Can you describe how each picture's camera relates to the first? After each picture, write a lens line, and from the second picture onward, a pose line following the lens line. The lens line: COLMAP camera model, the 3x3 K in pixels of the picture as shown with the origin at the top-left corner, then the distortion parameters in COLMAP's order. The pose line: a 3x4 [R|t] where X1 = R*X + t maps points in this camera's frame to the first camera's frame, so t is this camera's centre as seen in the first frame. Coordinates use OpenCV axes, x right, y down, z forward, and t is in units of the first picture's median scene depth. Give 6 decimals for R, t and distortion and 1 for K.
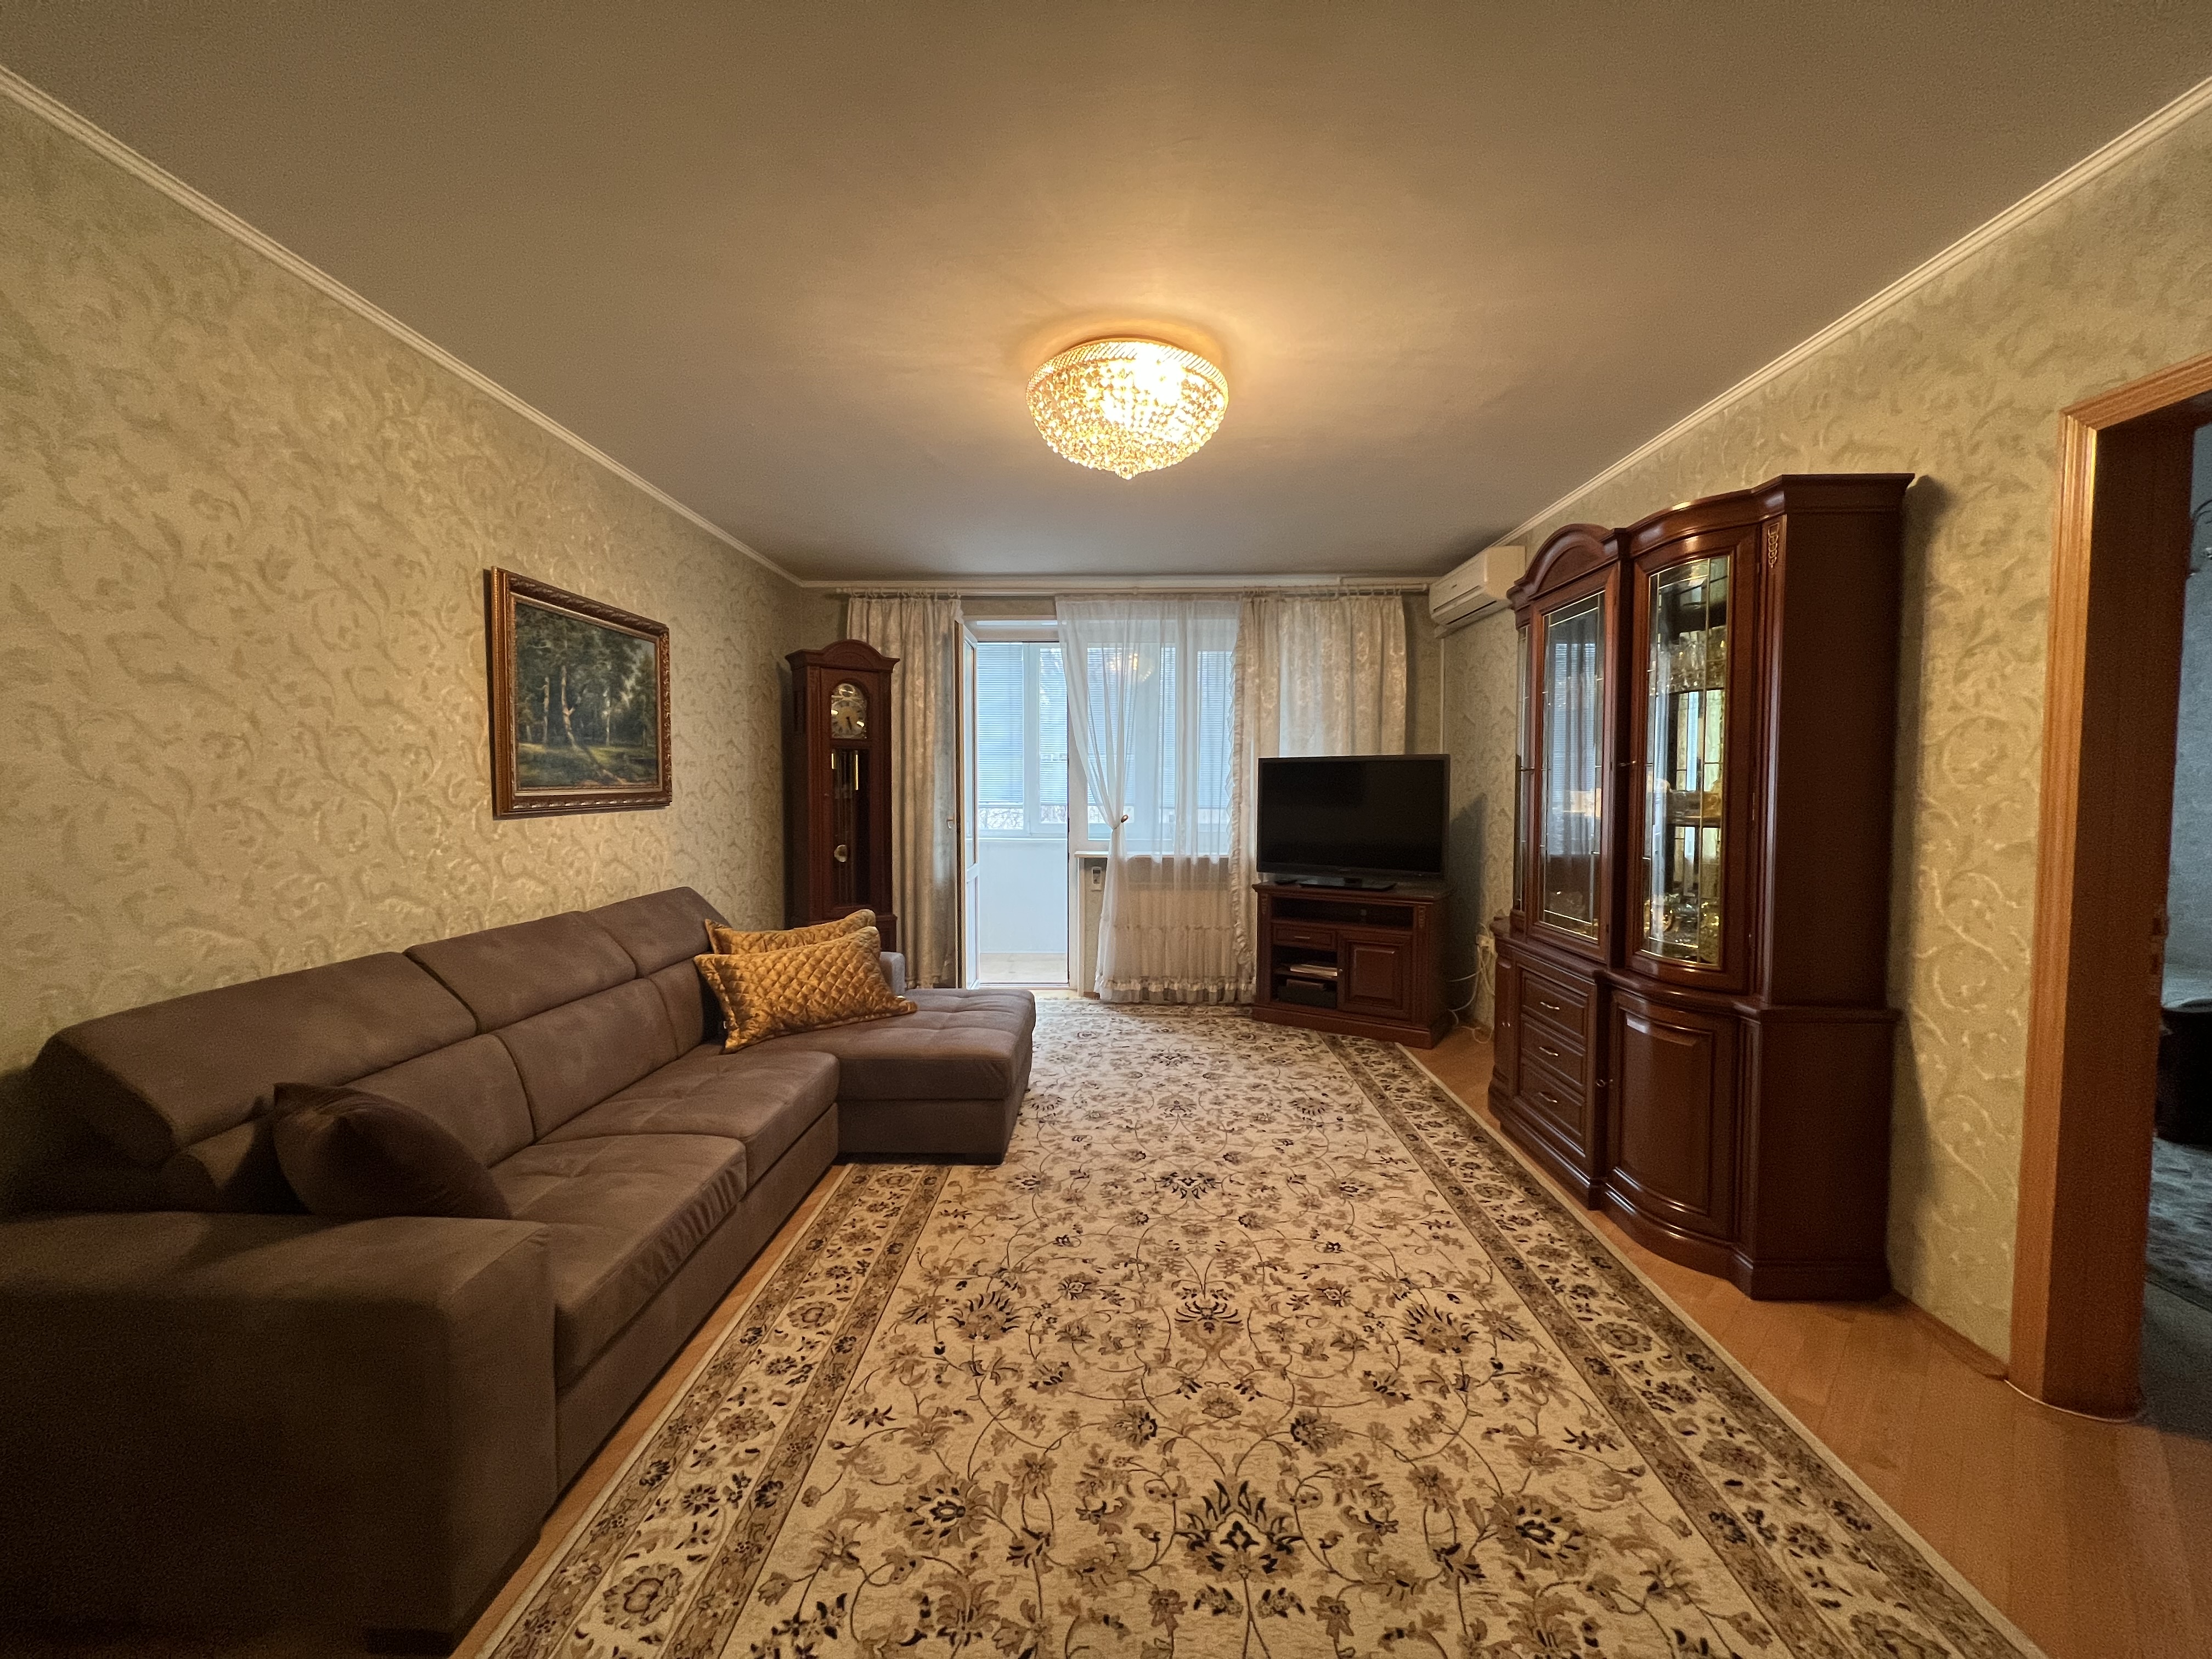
lens RADIAL K [[882.0, 0, 1099.6], [0, 882.0, 827.0], [0, 0, 1]] dist [0.001136, 0.000017]
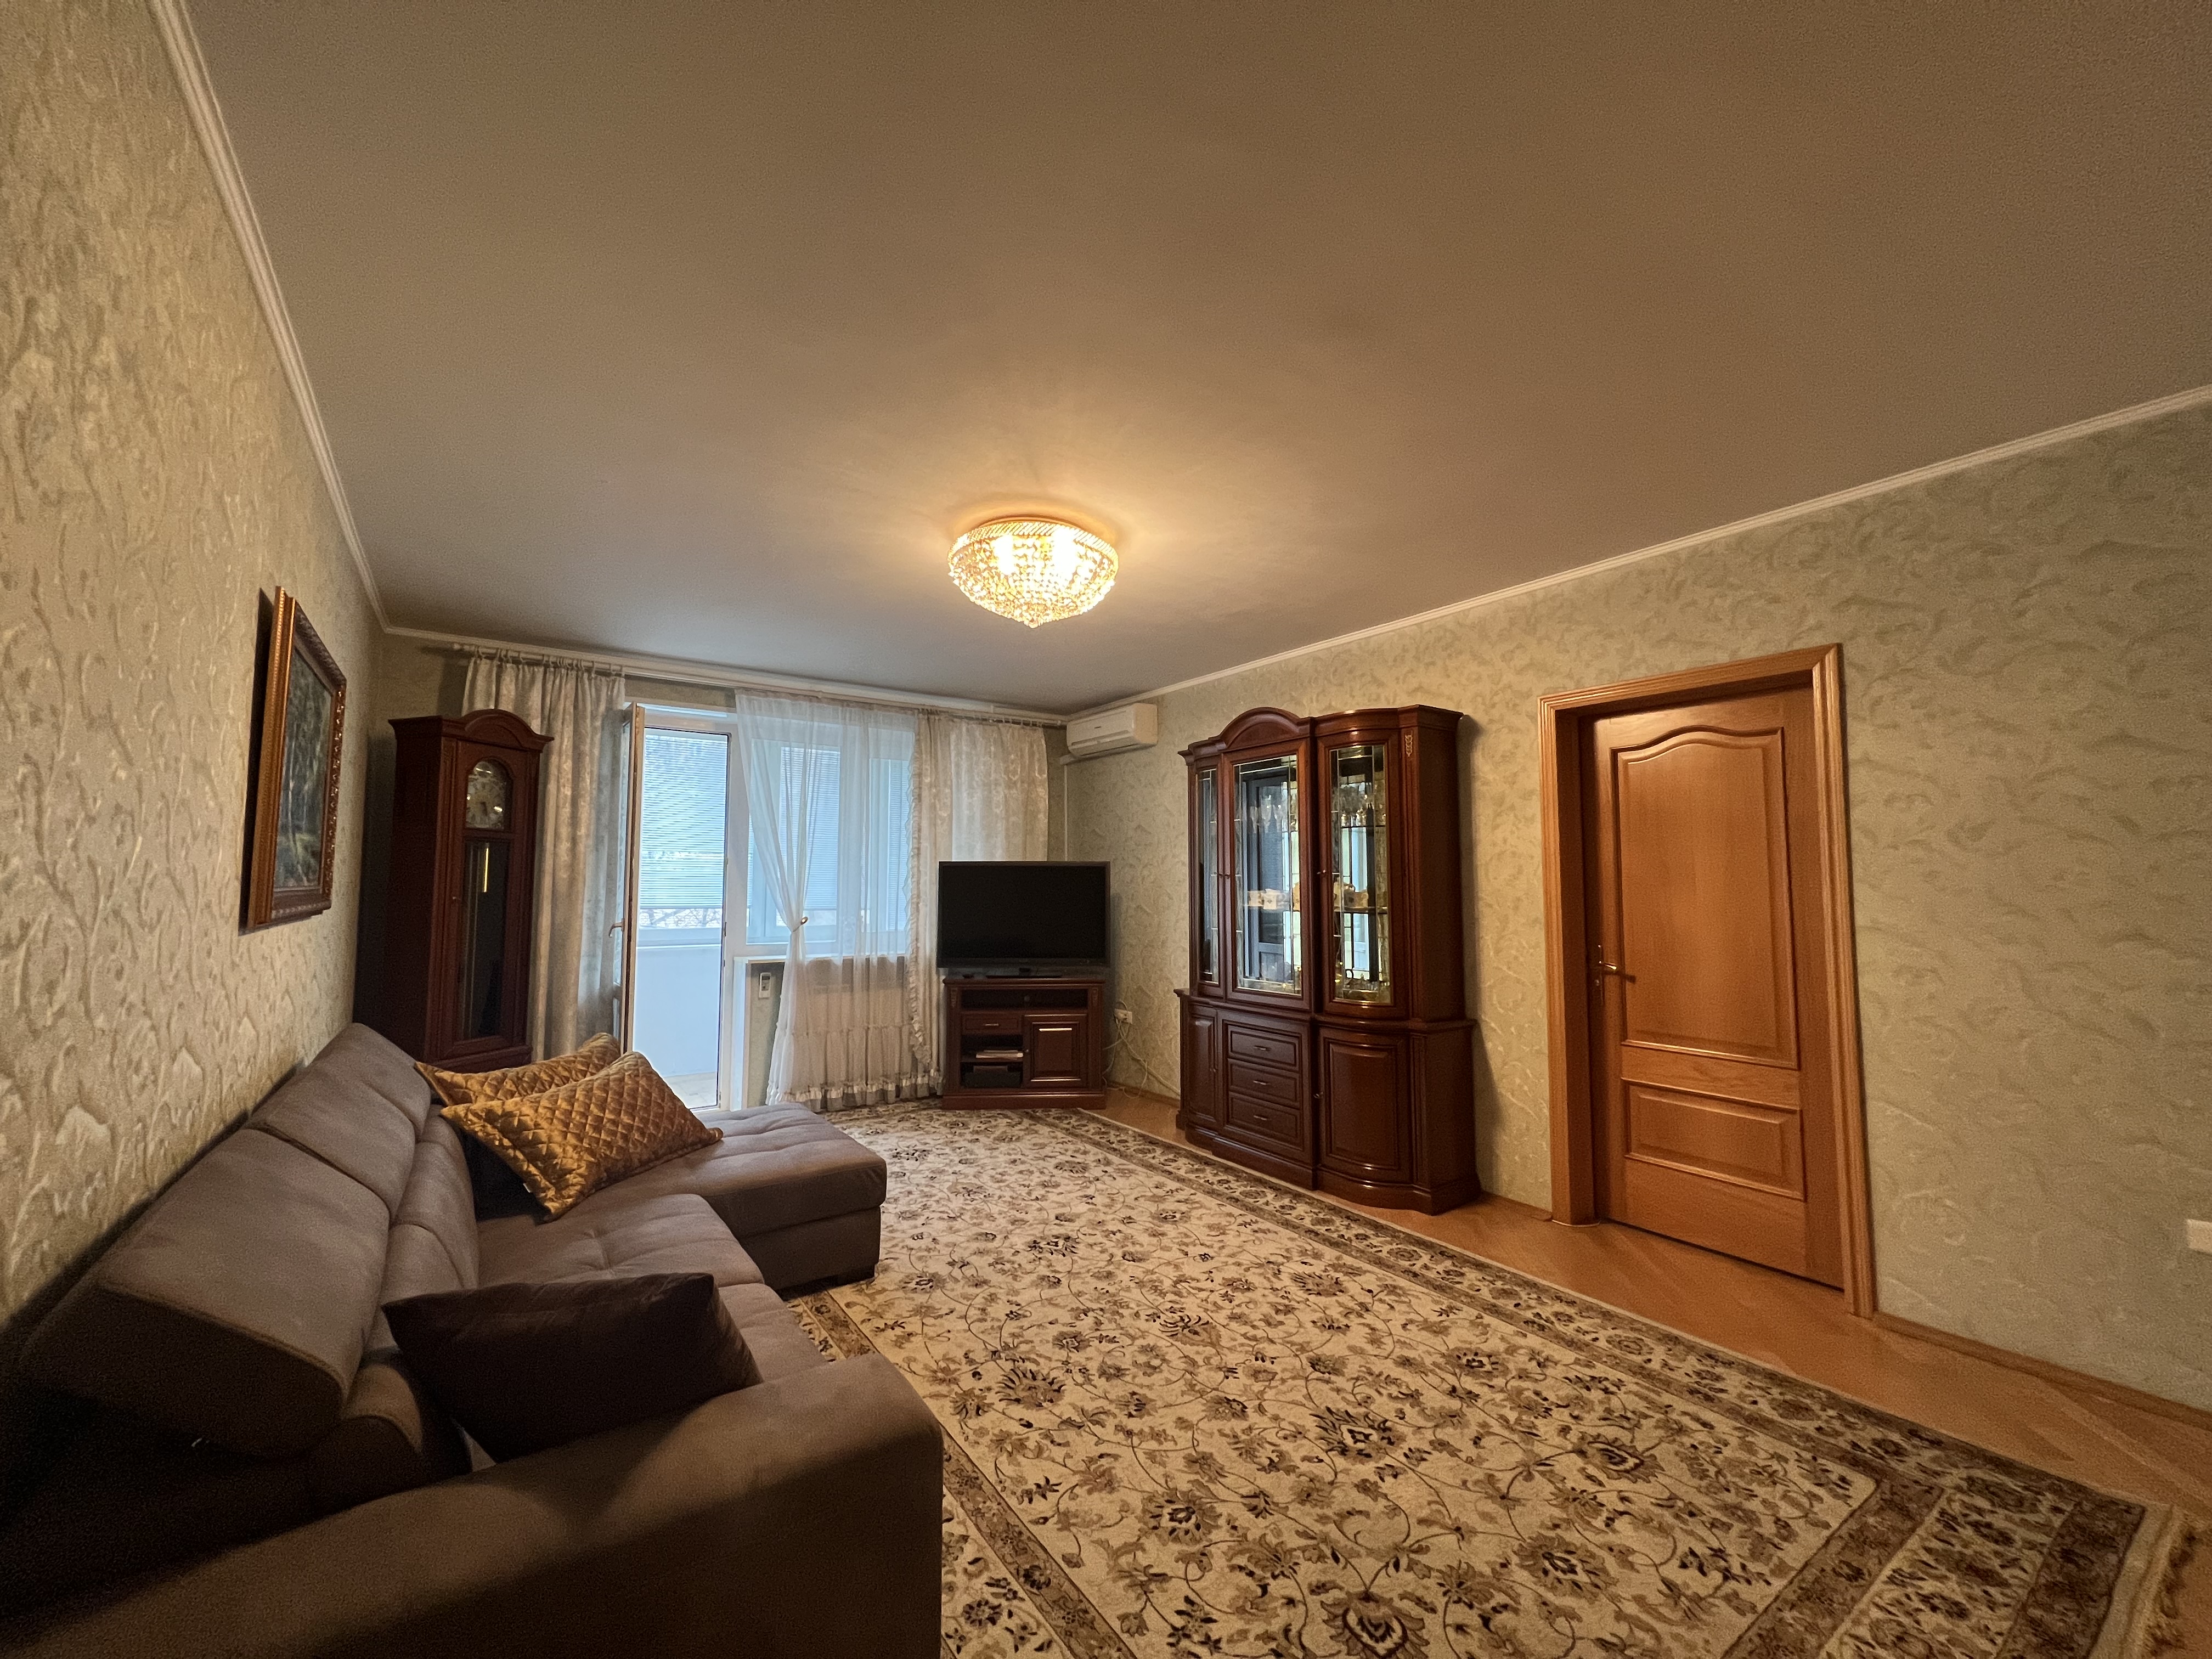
lens RADIAL K [[882.0, 0, 1099.0], [0, 882.0, 829.0], [0, 0, 1]] dist [0.001136, 0.000017]
pose [[0.802208, 0.040021, 0.595702, -0.593806], [0.027441, 0.994225, -0.103748, -0.000522], [-0.596414, 0.099574, 0.796477, 0.032597]]
